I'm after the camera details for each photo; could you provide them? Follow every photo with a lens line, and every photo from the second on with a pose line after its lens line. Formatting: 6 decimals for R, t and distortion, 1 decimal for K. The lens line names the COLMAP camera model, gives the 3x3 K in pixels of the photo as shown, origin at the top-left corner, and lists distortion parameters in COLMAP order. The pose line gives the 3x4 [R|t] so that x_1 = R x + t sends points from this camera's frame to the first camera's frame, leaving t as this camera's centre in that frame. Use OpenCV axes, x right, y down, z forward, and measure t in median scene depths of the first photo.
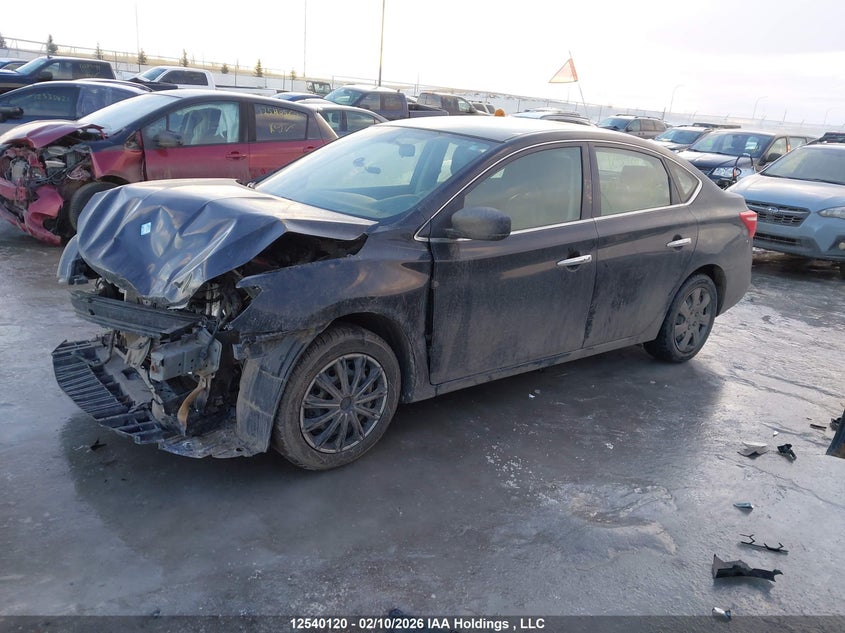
lens RADIAL K [[651.5, 0, 422.5], [0, 651.5, 316.5], [0, 0, 1]] dist [0.006994, 0.001749]
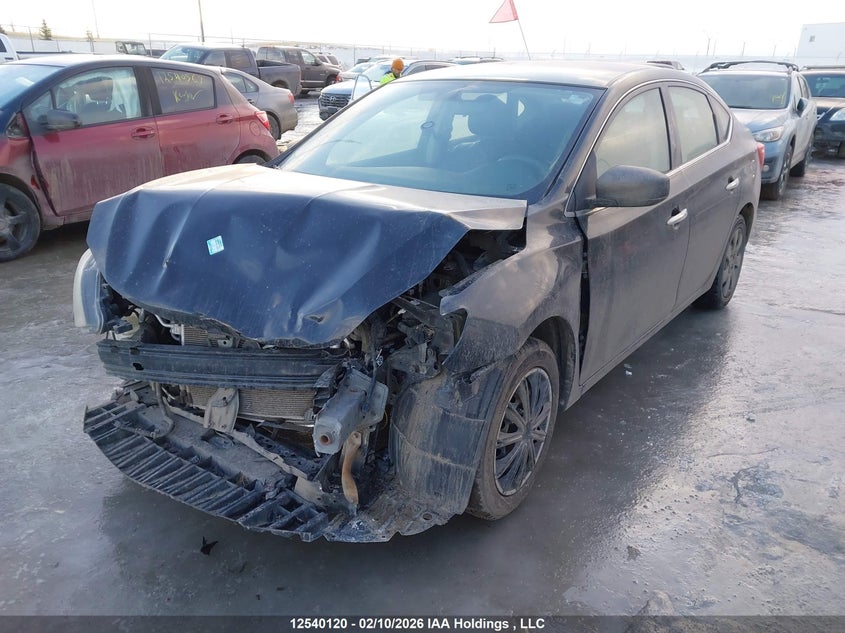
lens RADIAL K [[651.5, 0, 422.5], [0, 651.5, 316.5], [0, 0, 1]] dist [0.006994, 0.001749]
pose [[0.964989, -0.148927, 0.215909, -0.348407], [0.134159, 0.987595, 0.081599, -0.079274], [-0.225383, -0.049776, 0.972998, 0.215732]]
